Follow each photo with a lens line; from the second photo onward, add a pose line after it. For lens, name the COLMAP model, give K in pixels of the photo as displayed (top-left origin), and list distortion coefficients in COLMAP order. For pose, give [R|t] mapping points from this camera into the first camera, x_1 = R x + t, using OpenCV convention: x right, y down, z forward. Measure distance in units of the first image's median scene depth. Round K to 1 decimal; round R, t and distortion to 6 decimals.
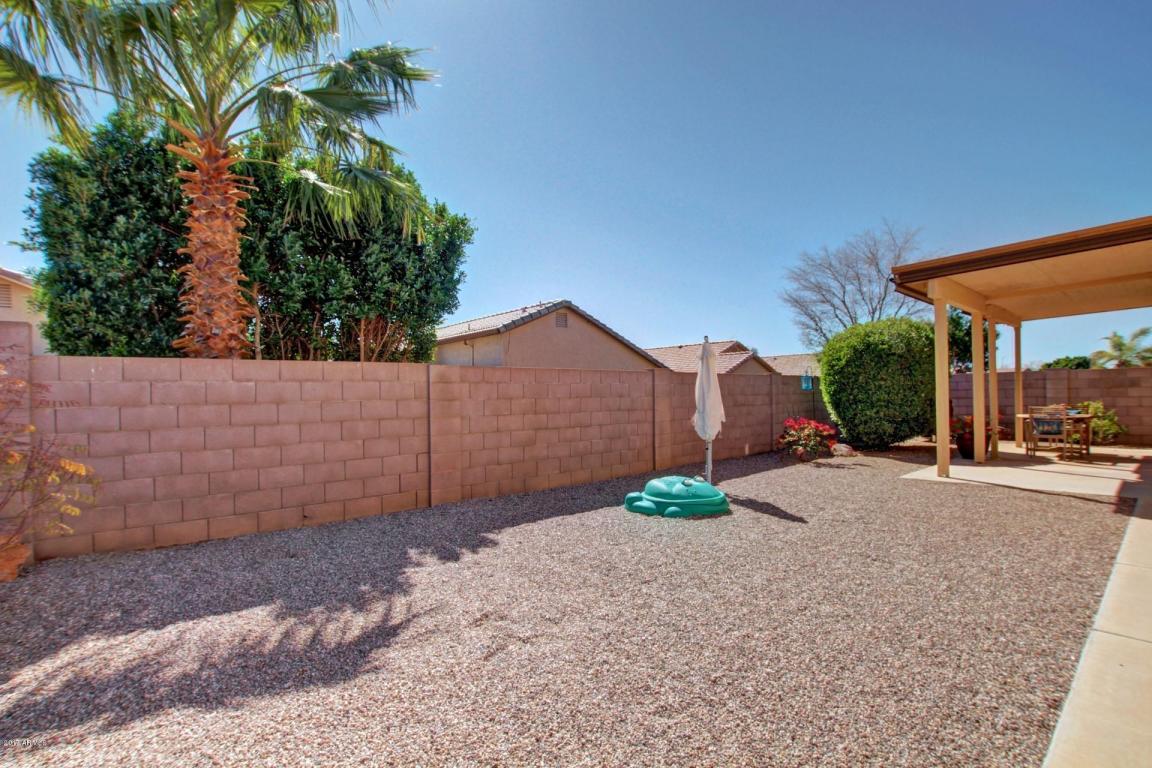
lens RADIAL K [[536.0, 0, 577.9], [0, 536.0, 387.7], [0, 0, 1]] dist [-0.022447, 0.000691]
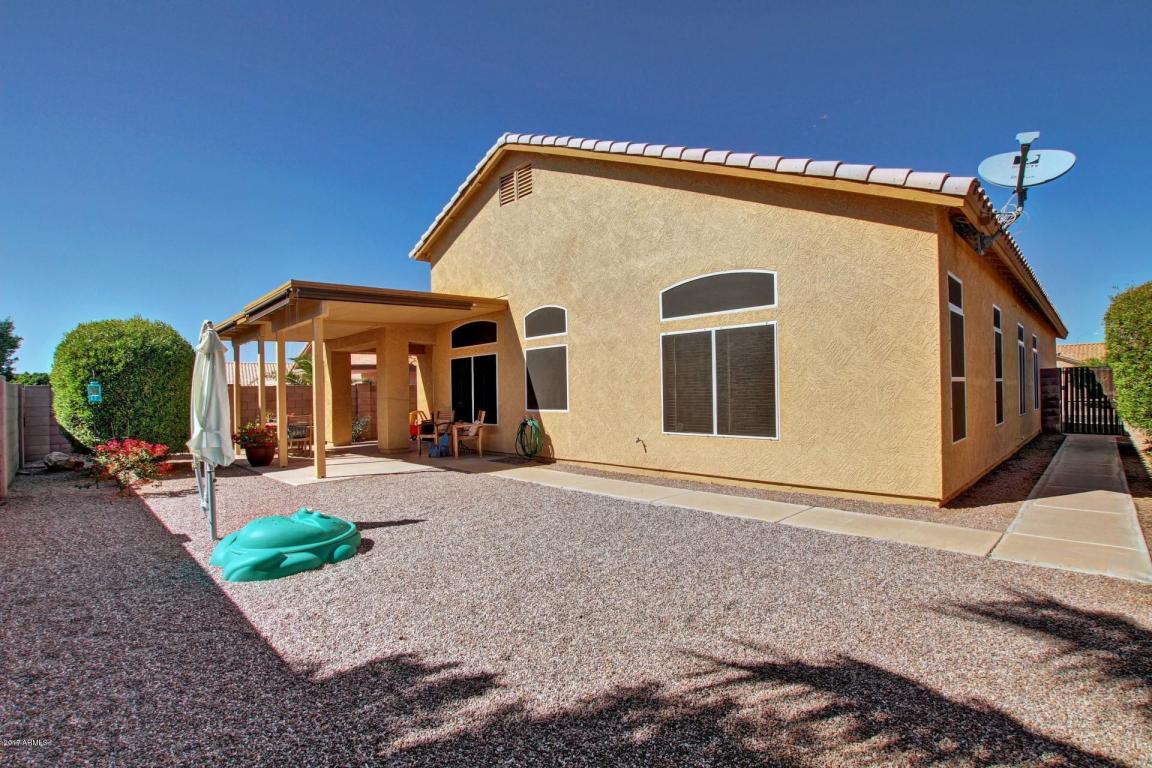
lens RADIAL K [[536.0, 0, 578.4], [0, 536.0, 392.0], [0, 0, 1]] dist [-0.022447, 0.000691]
pose [[-0.070272, 0.020242, 0.997322, -0.836764], [0.006955, 0.999780, -0.019802, 0.022929], [-0.997504, 0.005545, -0.070398, 0.959732]]
